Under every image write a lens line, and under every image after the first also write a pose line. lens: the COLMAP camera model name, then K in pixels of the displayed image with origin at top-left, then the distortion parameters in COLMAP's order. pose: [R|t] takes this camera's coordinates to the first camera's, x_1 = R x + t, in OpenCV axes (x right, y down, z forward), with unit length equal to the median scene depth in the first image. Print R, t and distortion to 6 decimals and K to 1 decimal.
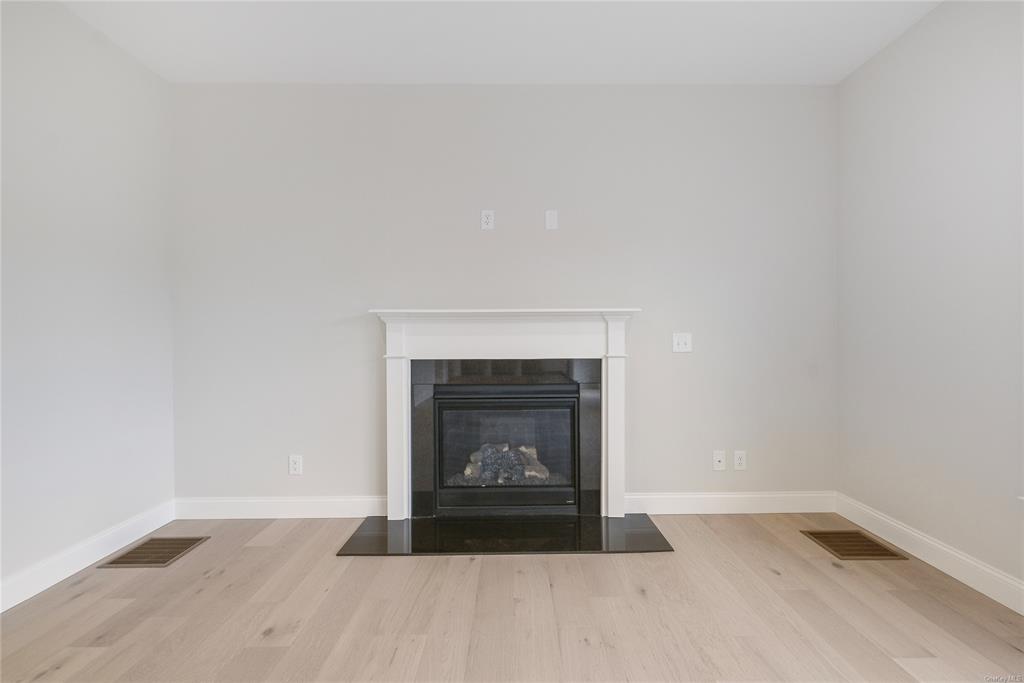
lens RADIAL K [[462.4, 0, 520.4], [0, 462.4, 340.5], [0, 0, 1]] dist [-0.003516, 0.001243]
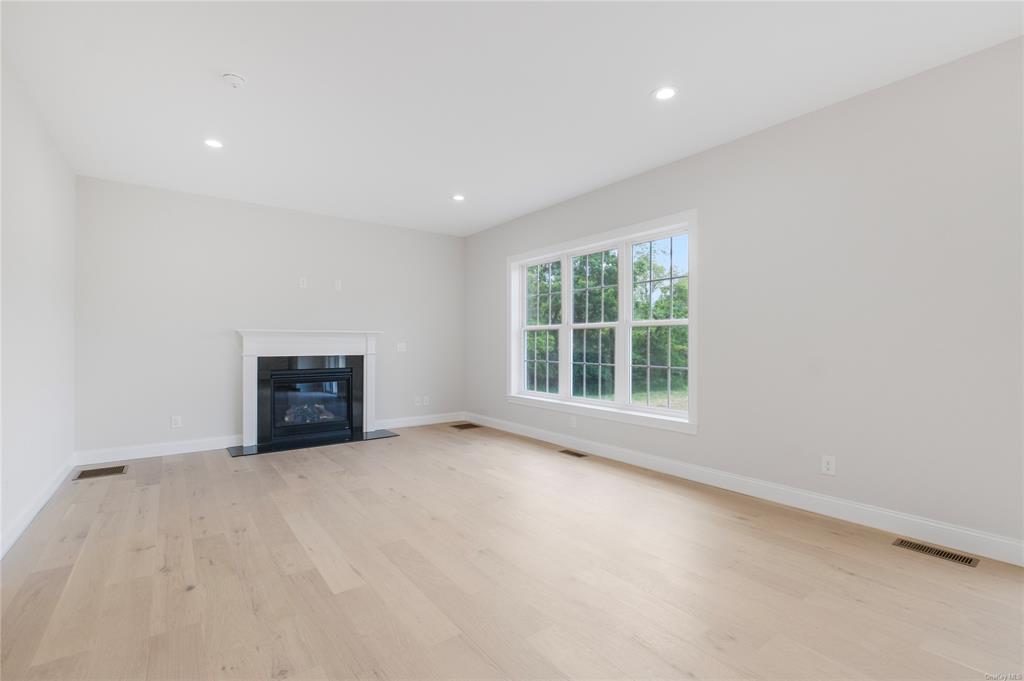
lens RADIAL K [[462.4, 0, 524.6], [0, 462.4, 338.9], [0, 0, 1]] dist [-0.003516, 0.001243]
pose [[0.801191, 0.009870, 0.598327, -0.475136], [0.004036, 0.999752, -0.021895, 0.014453], [-0.598395, 0.019957, 0.800953, -1.060657]]
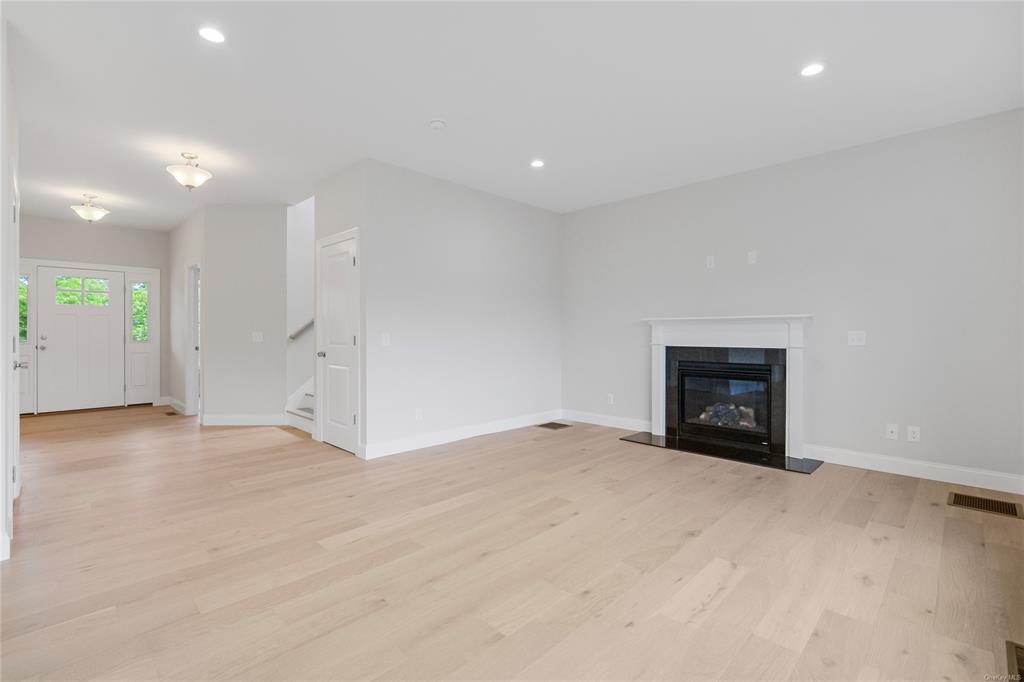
lens RADIAL K [[462.4, 0, 515.7], [0, 462.4, 335.6], [0, 0, 1]] dist [-0.003516, 0.001243]
pose [[0.701824, 0.007594, -0.712310, 0.610269], [-0.009562, 0.999954, 0.001239, 0.003757], [0.712286, 0.005942, 0.701864, -0.638671]]
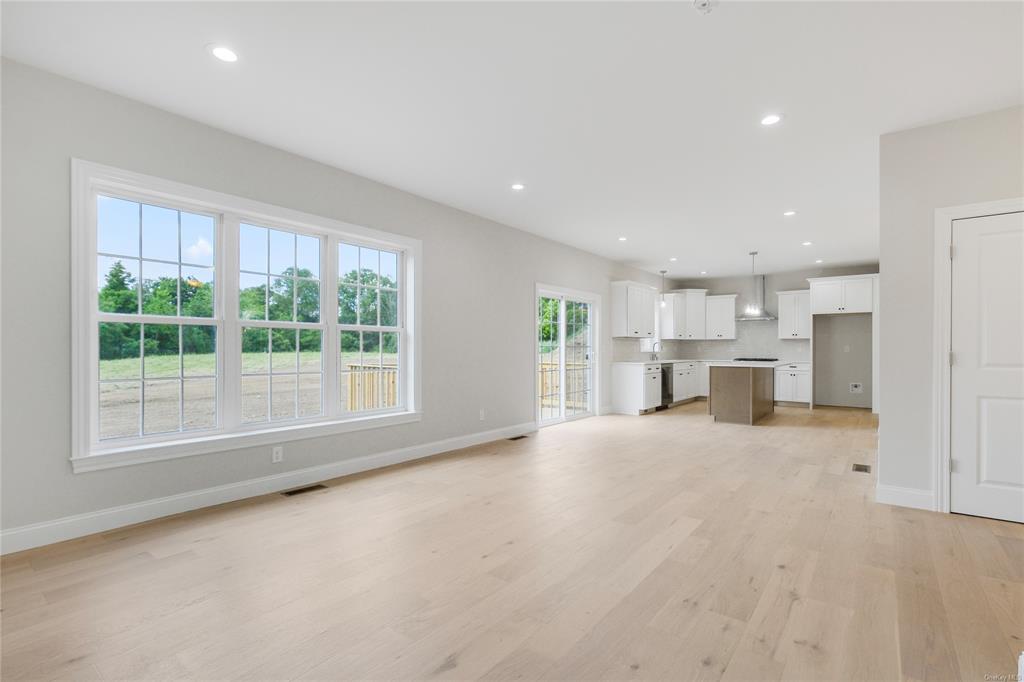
lens RADIAL K [[462.4, 0, 520.3], [0, 462.4, 350.6], [0, 0, 1]] dist [-0.003516, 0.001243]
pose [[-0.781919, 0.001463, 0.623379, -0.608601], [0.009713, 0.999904, 0.009835, -0.004466], [-0.623305, 0.013745, -0.781858, 0.797096]]
